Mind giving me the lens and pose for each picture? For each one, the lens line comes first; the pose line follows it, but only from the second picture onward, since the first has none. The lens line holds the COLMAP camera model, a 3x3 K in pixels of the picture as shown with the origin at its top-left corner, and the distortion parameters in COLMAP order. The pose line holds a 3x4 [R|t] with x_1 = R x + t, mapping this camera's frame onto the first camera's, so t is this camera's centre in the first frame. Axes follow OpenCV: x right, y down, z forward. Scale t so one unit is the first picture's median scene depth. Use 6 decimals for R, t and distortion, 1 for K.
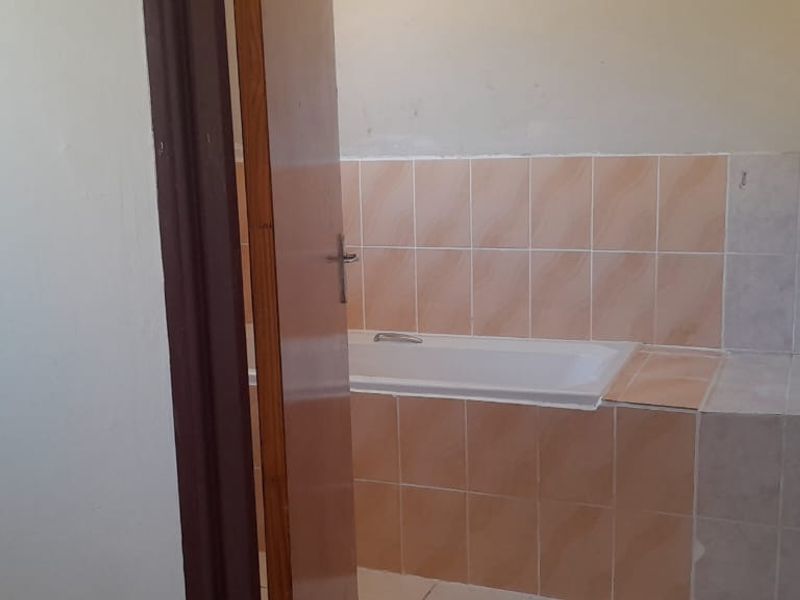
lens RADIAL K [[1024.5, 0, 399.9], [0, 1024.5, 302.2], [0, 0, 1]] dist [0.249260, -0.692262]
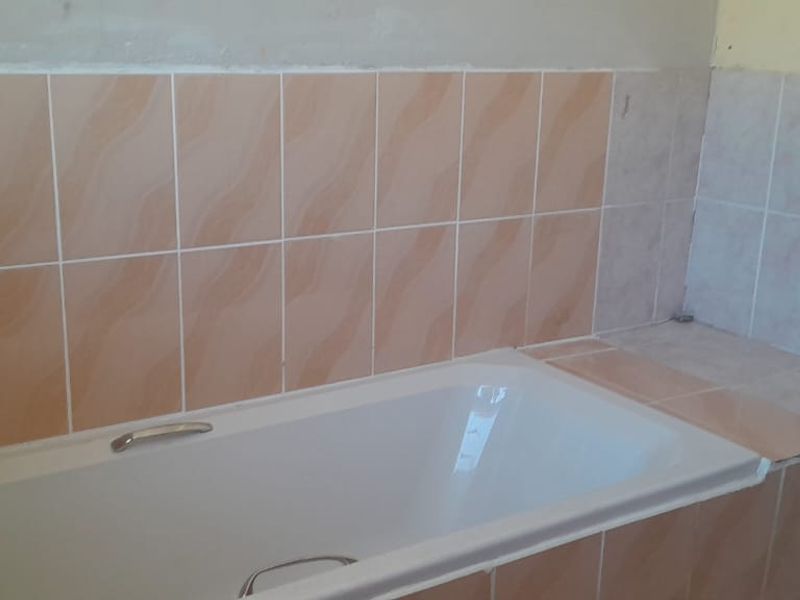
lens RADIAL K [[1024.5, 0, 399.9], [0, 1024.5, 302.2], [0, 0, 1]] dist [0.249260, -0.692262]
pose [[0.596210, -0.170824, 0.784444, -0.341634], [0.103662, 0.985302, 0.135775, -0.090607], [-0.796108, 0.000367, 0.605155, 0.638858]]
